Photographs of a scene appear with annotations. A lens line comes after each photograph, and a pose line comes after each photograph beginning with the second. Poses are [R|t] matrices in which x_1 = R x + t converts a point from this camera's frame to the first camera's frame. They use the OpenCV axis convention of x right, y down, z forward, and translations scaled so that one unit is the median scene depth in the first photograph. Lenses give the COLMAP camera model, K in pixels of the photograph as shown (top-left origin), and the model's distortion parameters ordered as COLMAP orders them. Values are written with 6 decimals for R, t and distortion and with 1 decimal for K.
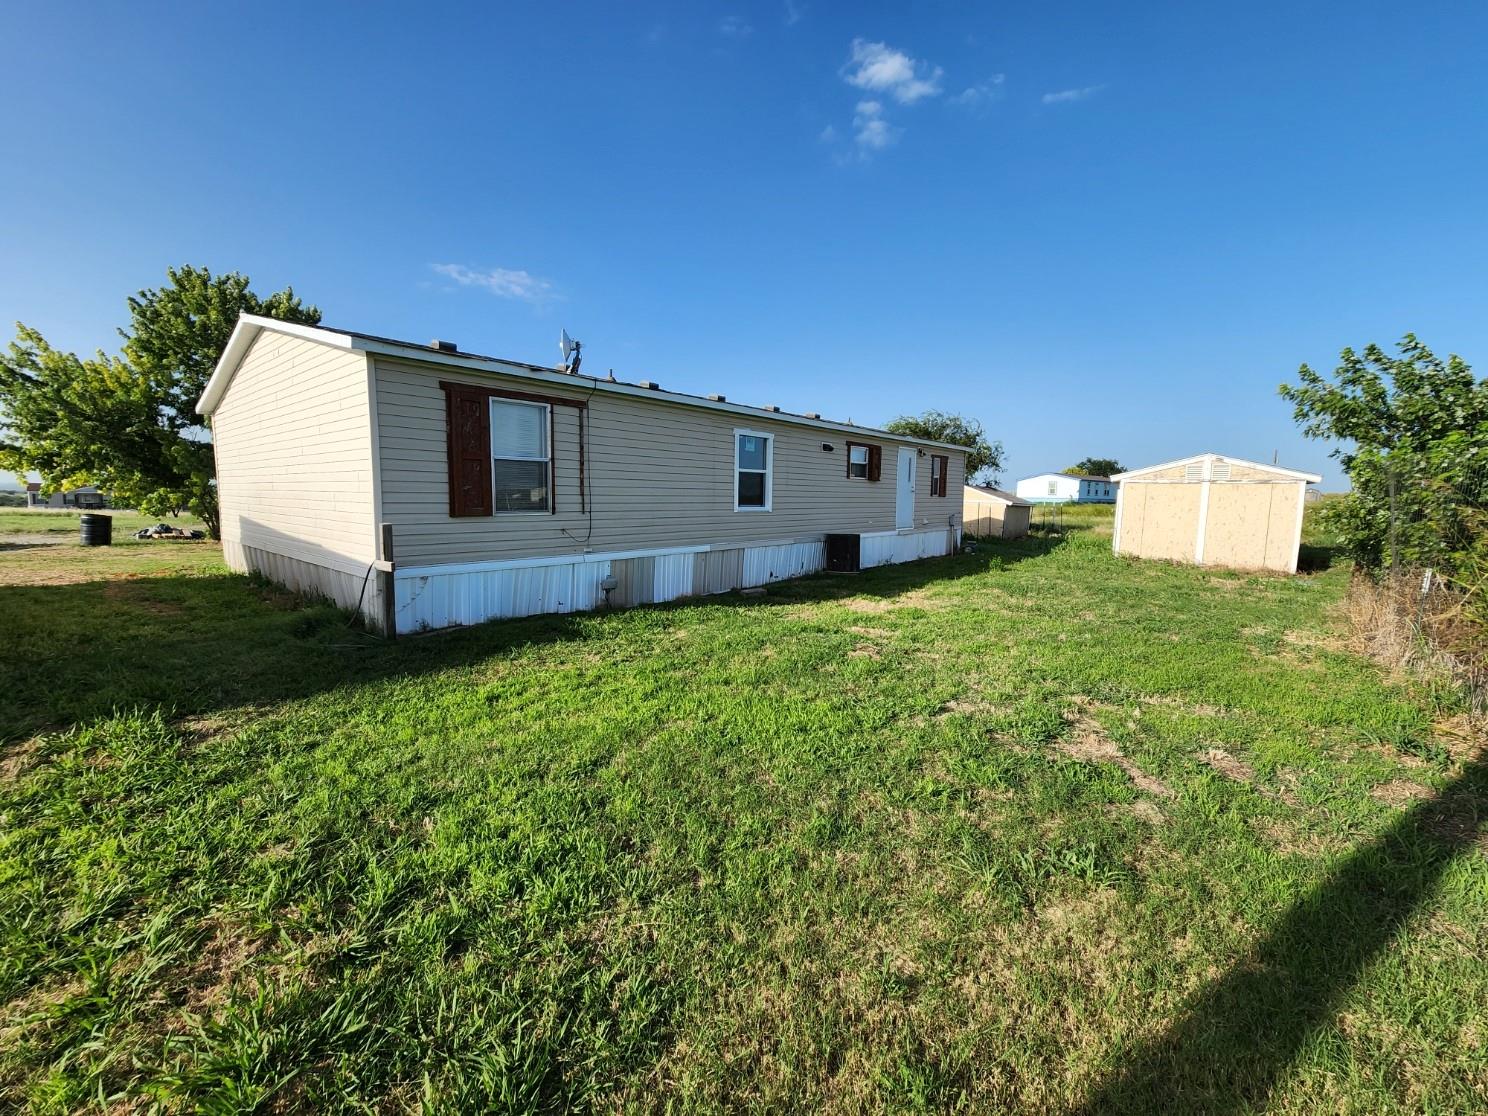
lens RADIAL K [[610.4, 0, 744.0], [0, 610.4, 558.0], [0, 0, 1]] dist [-0.000321, -0.000010]
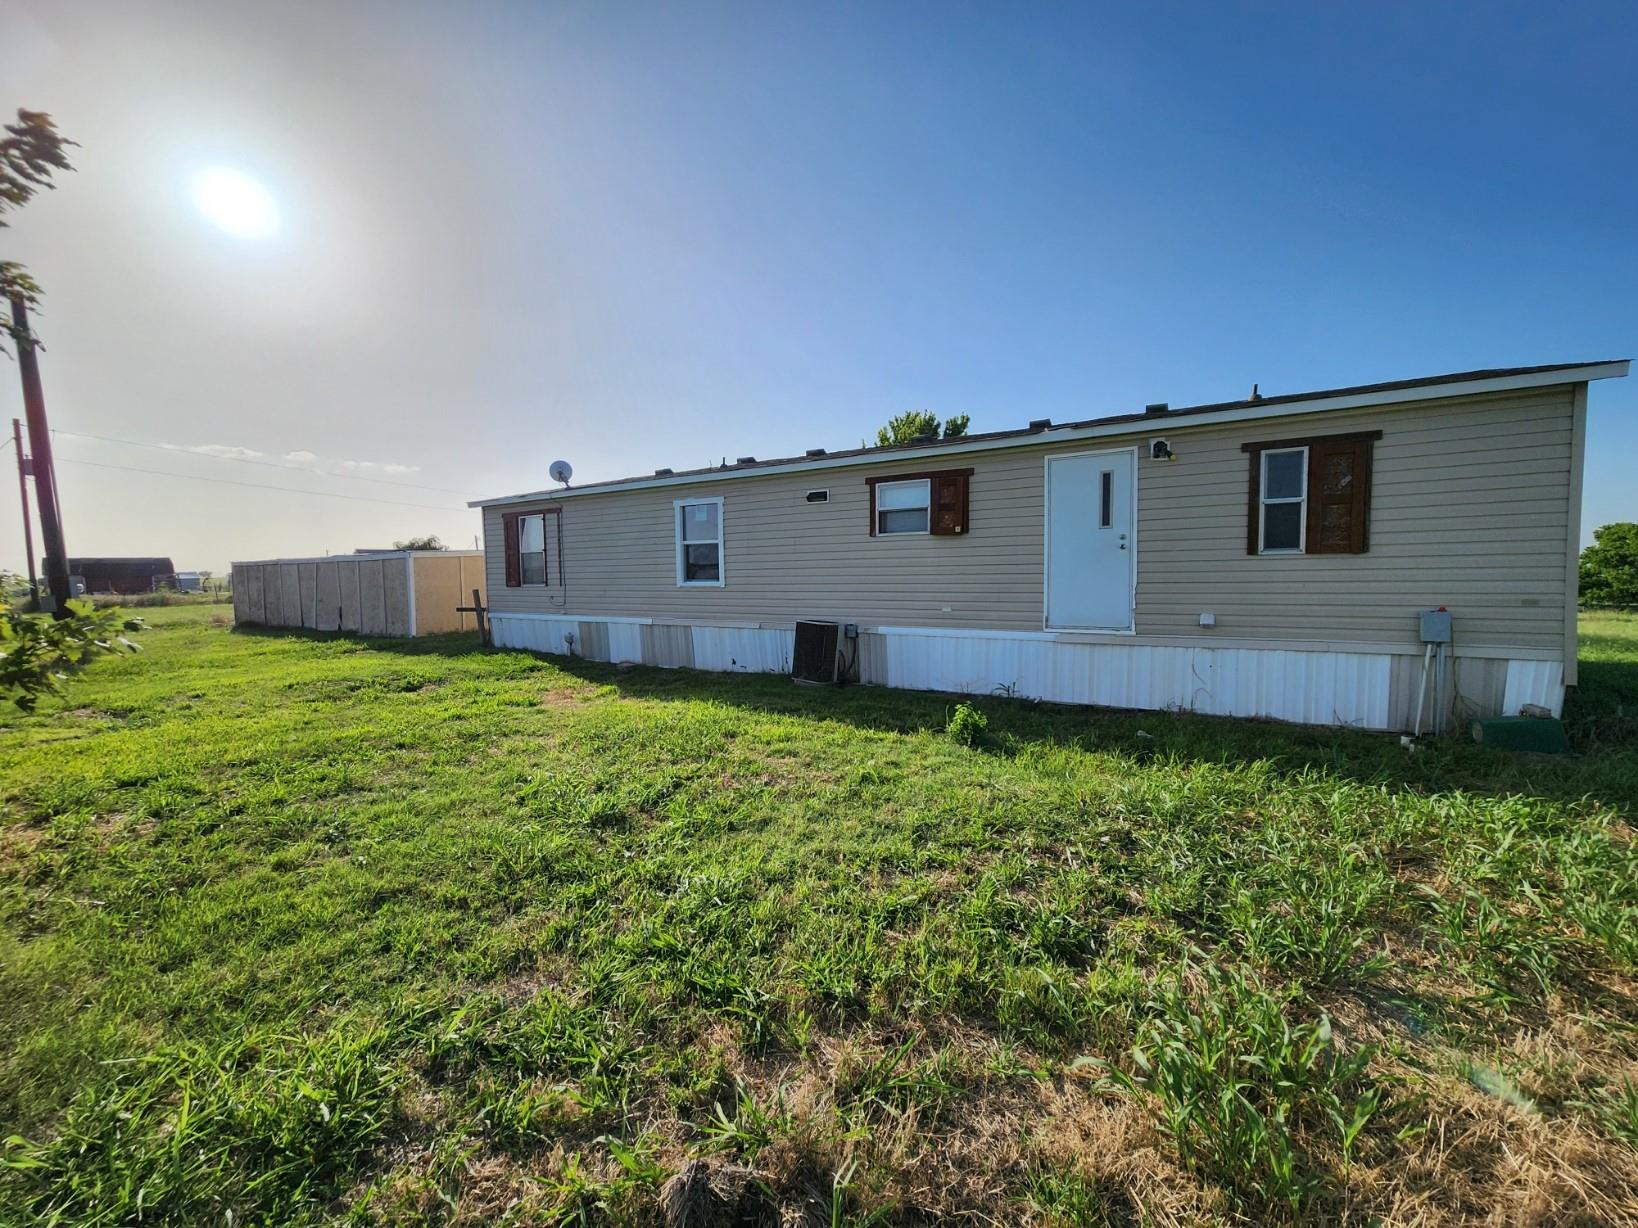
lens RADIAL K [[648.5, 0, 819.0], [0, 648.5, 614.0], [0, 0, 1]] dist [-0.000278, -0.000015]
pose [[0.153297, 0.037958, -0.987451, 0.970487], [-0.092656, 0.995412, 0.023880, -0.073157], [0.983827, 0.087833, 0.156111, 1.000485]]
